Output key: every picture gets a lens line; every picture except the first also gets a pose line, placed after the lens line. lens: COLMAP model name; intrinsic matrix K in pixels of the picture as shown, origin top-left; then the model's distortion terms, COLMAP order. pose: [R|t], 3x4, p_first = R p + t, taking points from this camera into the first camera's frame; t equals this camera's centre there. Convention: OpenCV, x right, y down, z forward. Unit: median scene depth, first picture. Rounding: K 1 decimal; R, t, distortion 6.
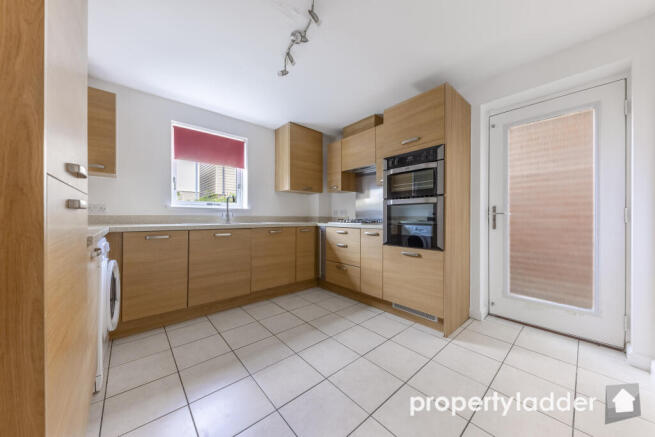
lens RADIAL K [[226.3, 0, 325.9], [0, 226.3, 217.9], [0, 0, 1]] dist [0.001107, 0.000031]
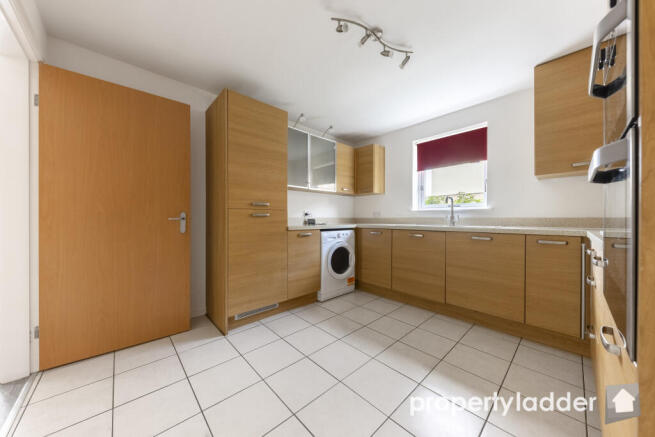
lens RADIAL K [[226.3, 0, 325.7], [0, 226.3, 217.9], [0, 0, 1]] dist [0.001107, 0.000031]
pose [[0.013364, -0.006151, -0.999892, 0.509618], [-0.004606, 0.999970, -0.006213, 0.000217], [0.999900, 0.004688, 0.013335, 0.465793]]
